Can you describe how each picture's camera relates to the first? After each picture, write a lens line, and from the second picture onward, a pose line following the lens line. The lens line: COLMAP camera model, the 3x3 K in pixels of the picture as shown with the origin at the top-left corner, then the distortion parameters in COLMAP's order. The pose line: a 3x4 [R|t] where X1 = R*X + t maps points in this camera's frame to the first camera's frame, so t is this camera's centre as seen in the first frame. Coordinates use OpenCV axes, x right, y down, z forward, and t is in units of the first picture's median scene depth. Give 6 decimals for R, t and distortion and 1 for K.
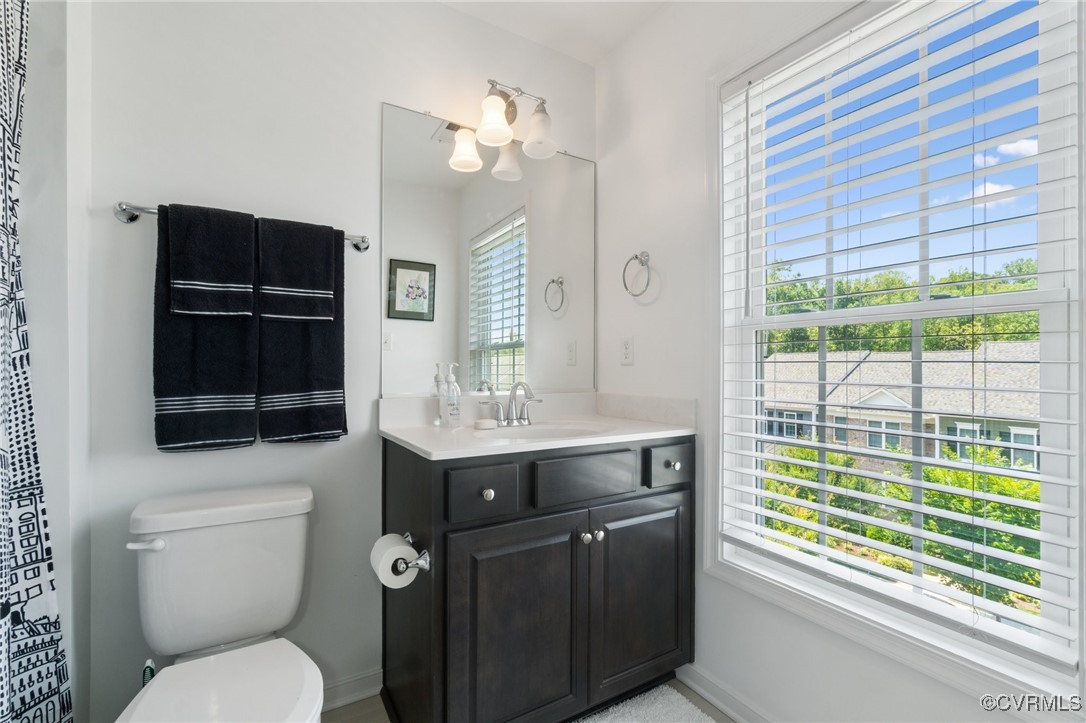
lens RADIAL K [[470.5, 0, 537.4], [0, 470.5, 361.7], [0, 0, 1]] dist [0.002839, 0.000337]
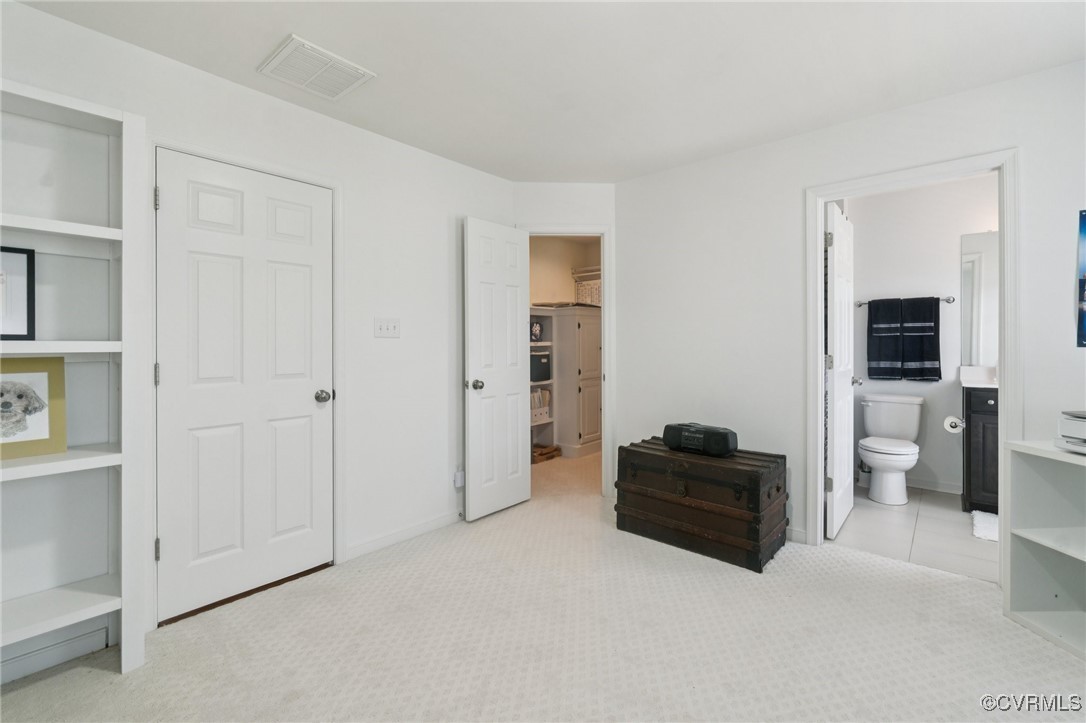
lens RADIAL K [[470.5, 0, 540.0], [0, 470.5, 353.1], [0, 0, 1]] dist [0.002839, 0.000337]
pose [[0.300837, 0.006215, -0.953655, 1.462588], [0.017174, 0.999781, 0.011934, -0.056582], [0.953521, -0.019968, 0.300664, -1.939093]]
